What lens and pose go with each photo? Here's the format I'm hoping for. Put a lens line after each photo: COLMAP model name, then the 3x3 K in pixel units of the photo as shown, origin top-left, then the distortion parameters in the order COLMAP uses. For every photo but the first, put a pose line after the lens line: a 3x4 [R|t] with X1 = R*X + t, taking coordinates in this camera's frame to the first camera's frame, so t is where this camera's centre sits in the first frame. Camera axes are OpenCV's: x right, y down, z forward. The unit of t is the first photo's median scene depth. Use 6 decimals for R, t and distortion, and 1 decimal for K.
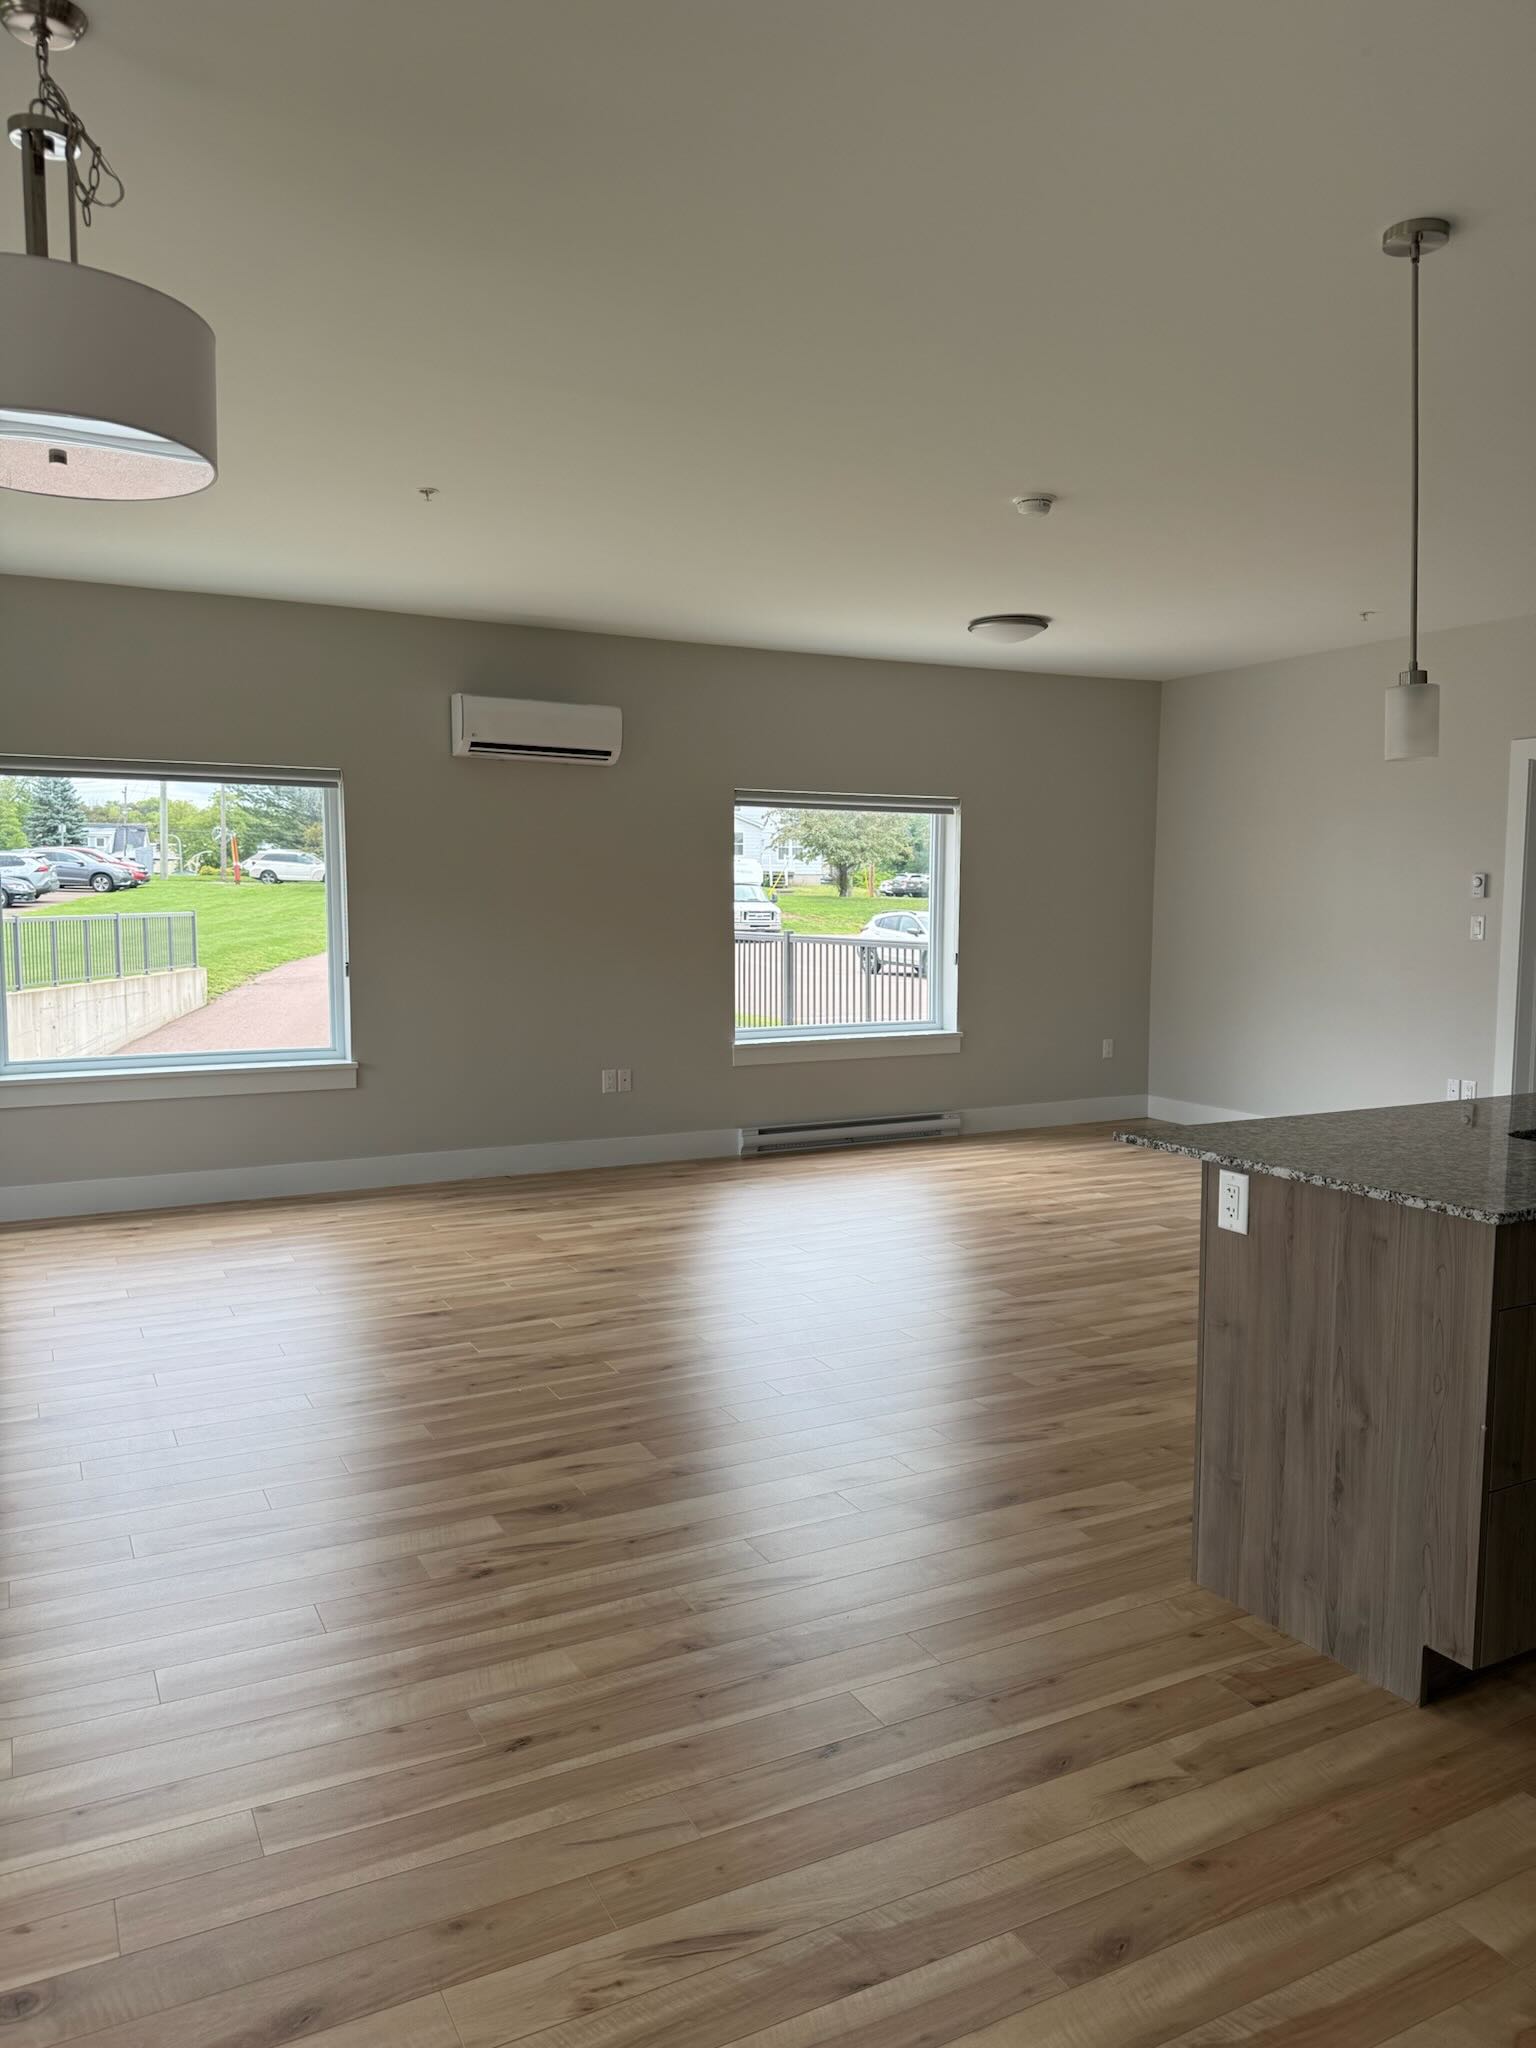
lens RADIAL K [[1445.4, 0, 770.2], [0, 1445.4, 1023.8], [0, 0, 1]] dist [-0.012721, -0.003160]
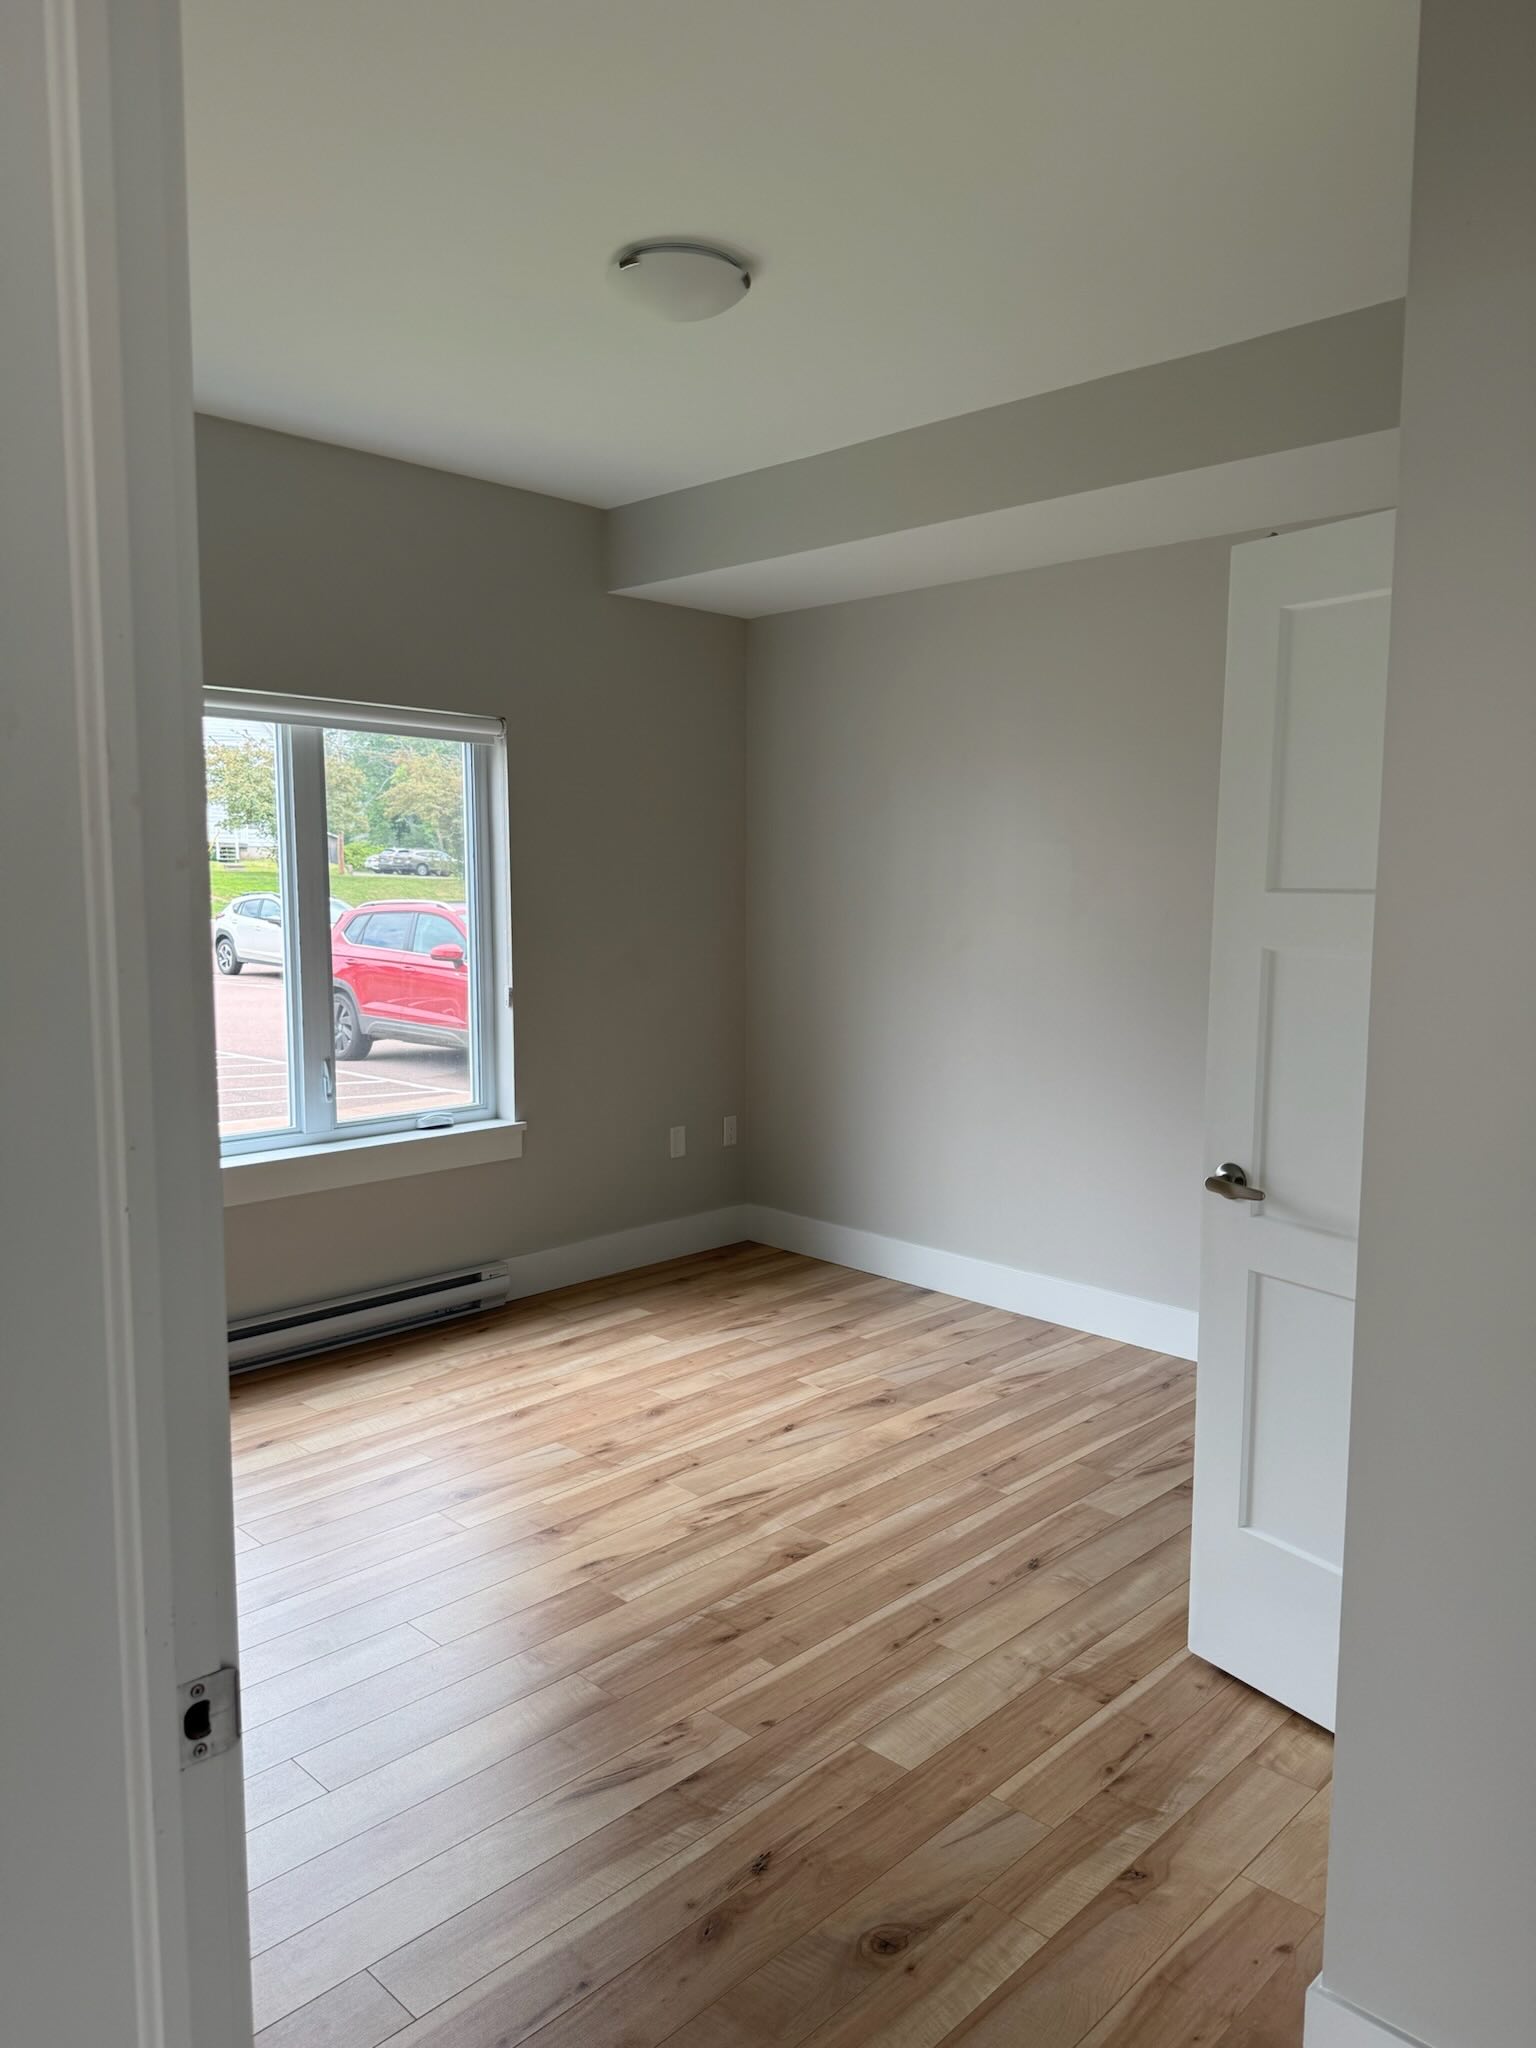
lens RADIAL K [[1445.4, 0, 772.5], [0, 1445.4, 1026.1], [0, 0, 1]] dist [-0.012721, -0.003160]
pose [[0.939498, -0.028078, 0.341402, 0.014480], [0.022009, 0.999524, 0.021638, -0.020588], [-0.341847, -0.012815, 0.939668, 0.205053]]
